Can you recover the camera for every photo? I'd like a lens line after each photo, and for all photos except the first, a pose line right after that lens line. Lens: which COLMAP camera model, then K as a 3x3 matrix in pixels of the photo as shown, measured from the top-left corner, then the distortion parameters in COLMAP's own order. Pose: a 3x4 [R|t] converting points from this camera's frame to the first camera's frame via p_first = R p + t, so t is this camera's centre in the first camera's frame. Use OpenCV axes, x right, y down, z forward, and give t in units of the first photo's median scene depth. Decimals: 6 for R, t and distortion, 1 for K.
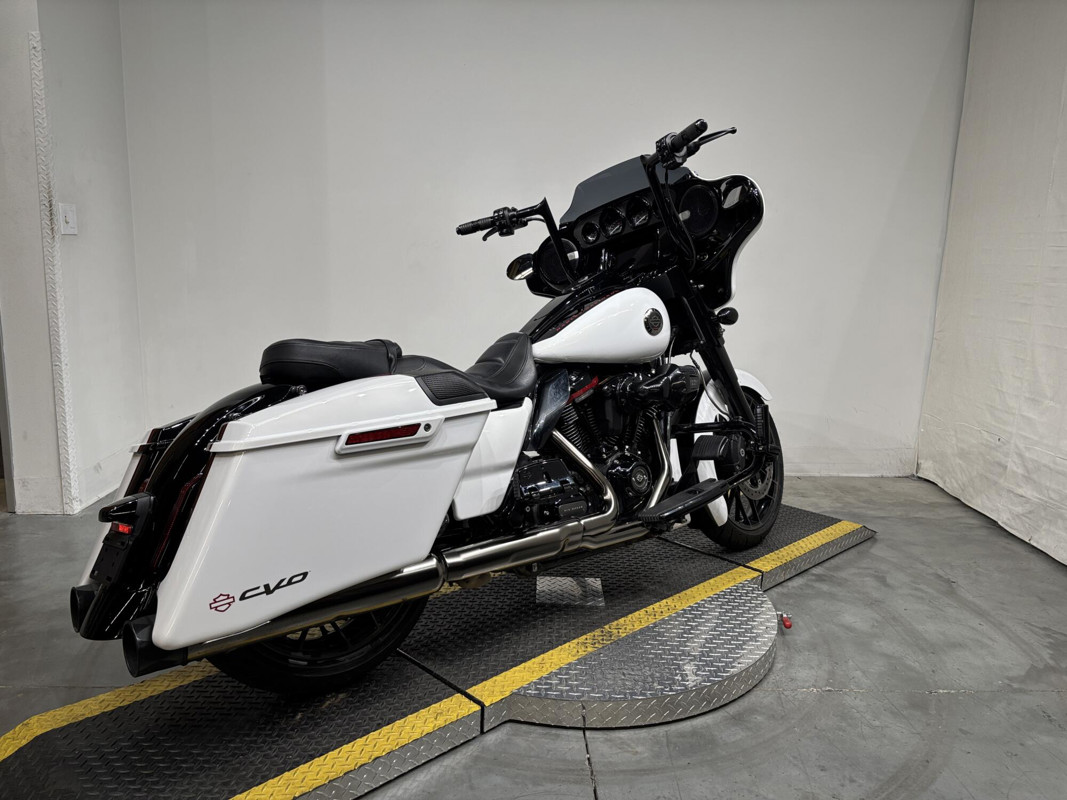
lens RADIAL K [[824.8, 0, 533.5], [0, 824.8, 400.0], [0, 0, 1]] dist [-0.004281, -0.007416]
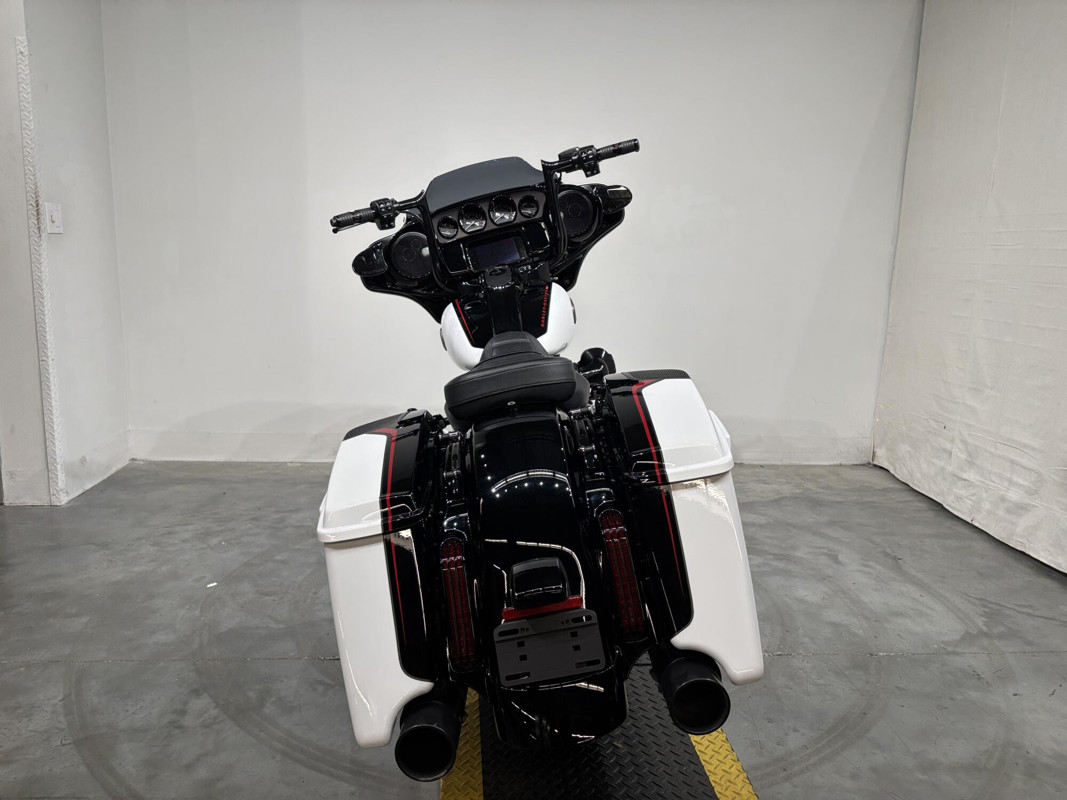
lens RADIAL K [[893.8, 0, 533.5], [0, 893.8, 400.0], [0, 0, 1]] dist [0.005154, 0.001069]
pose [[0.999735, -0.003885, 0.022671, 0.008169], [0.004098, 0.999948, -0.009386, 0.023103], [-0.022633, 0.009477, 0.999699, -0.151787]]
